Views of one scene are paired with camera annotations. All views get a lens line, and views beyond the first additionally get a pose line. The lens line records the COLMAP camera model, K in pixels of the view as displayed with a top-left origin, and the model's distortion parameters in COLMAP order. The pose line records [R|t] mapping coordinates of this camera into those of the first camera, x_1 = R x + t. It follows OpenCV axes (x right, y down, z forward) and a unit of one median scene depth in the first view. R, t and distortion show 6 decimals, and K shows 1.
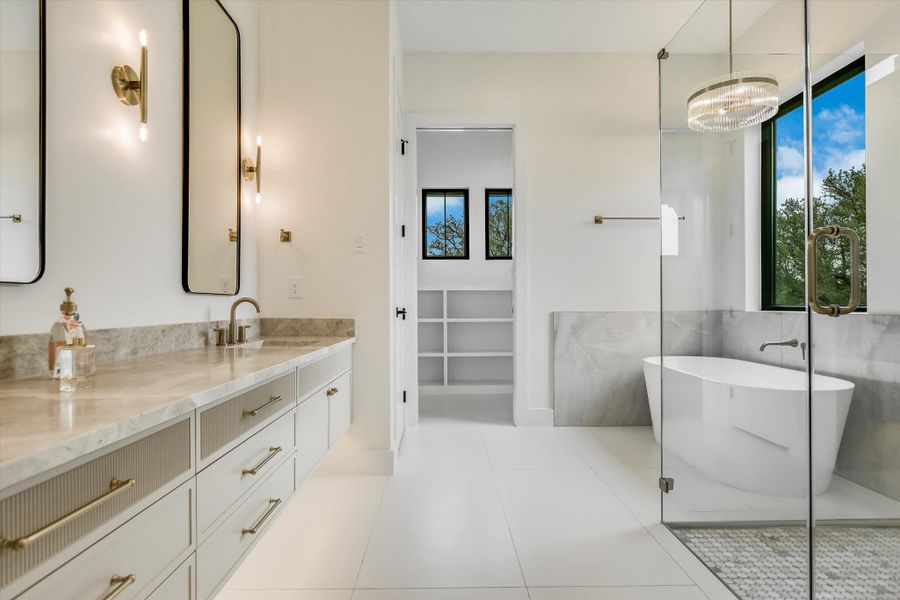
lens RADIAL K [[400.3, 0, 457.5], [0, 400.3, 307.1], [0, 0, 1]] dist [-0.014558, -0.000303]
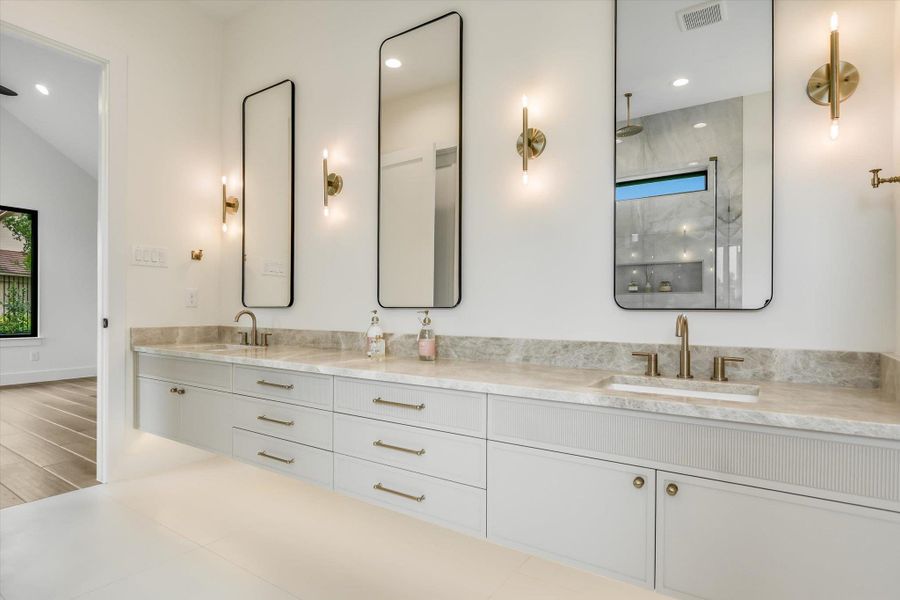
lens RADIAL K [[469.8, 0, 447.5], [0, 469.8, 318.7], [0, 0, 1]] dist [-0.001286, -0.000312]
pose [[-0.572799, 0.012092, -0.819607, 0.453464], [-0.009826, 0.999718, 0.021617, -0.036094], [0.819637, 0.020436, -0.572519, 1.474516]]
